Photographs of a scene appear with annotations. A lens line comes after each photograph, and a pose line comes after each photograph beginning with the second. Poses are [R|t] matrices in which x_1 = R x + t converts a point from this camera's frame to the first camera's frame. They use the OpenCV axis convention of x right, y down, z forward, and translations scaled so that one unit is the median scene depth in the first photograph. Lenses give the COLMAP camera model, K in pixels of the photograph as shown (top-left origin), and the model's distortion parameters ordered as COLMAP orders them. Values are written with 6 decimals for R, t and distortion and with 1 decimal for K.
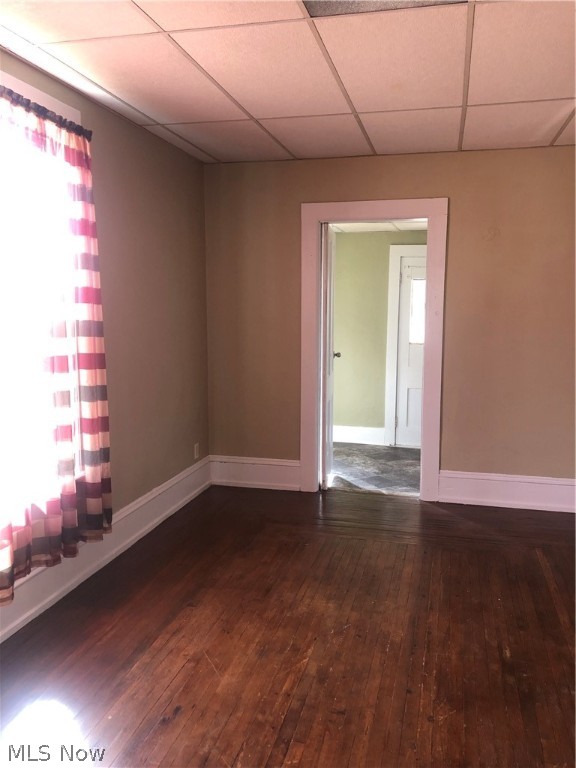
lens RADIAL K [[632.7, 0, 288.0], [0, 632.7, 384.0], [0, 0, 1]] dist [0.008797, 0.005507]
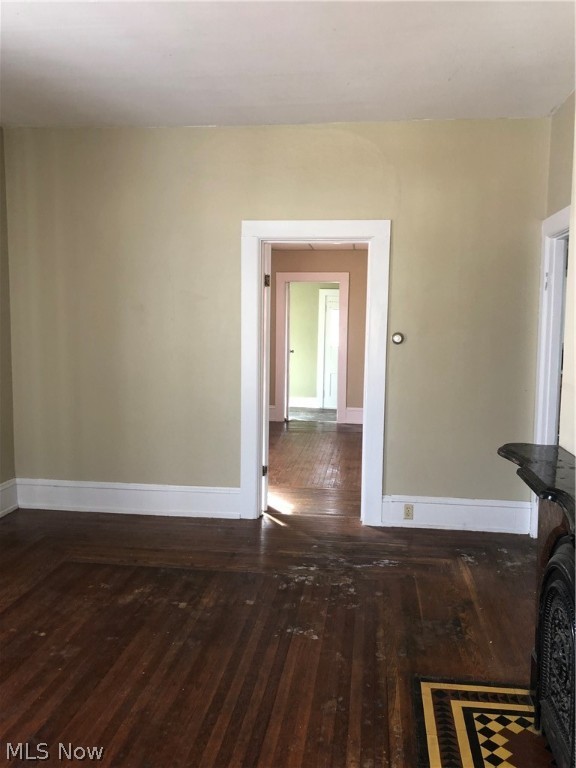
lens RADIAL K [[632.7, 0, 288.0], [0, 632.7, 384.0], [0, 0, 1]] dist [0.008797, 0.005507]
pose [[0.992569, -0.002001, 0.121671, -0.133658], [0.005509, 0.999578, -0.028505, 0.085210], [-0.121562, 0.028963, 0.992161, -0.688902]]
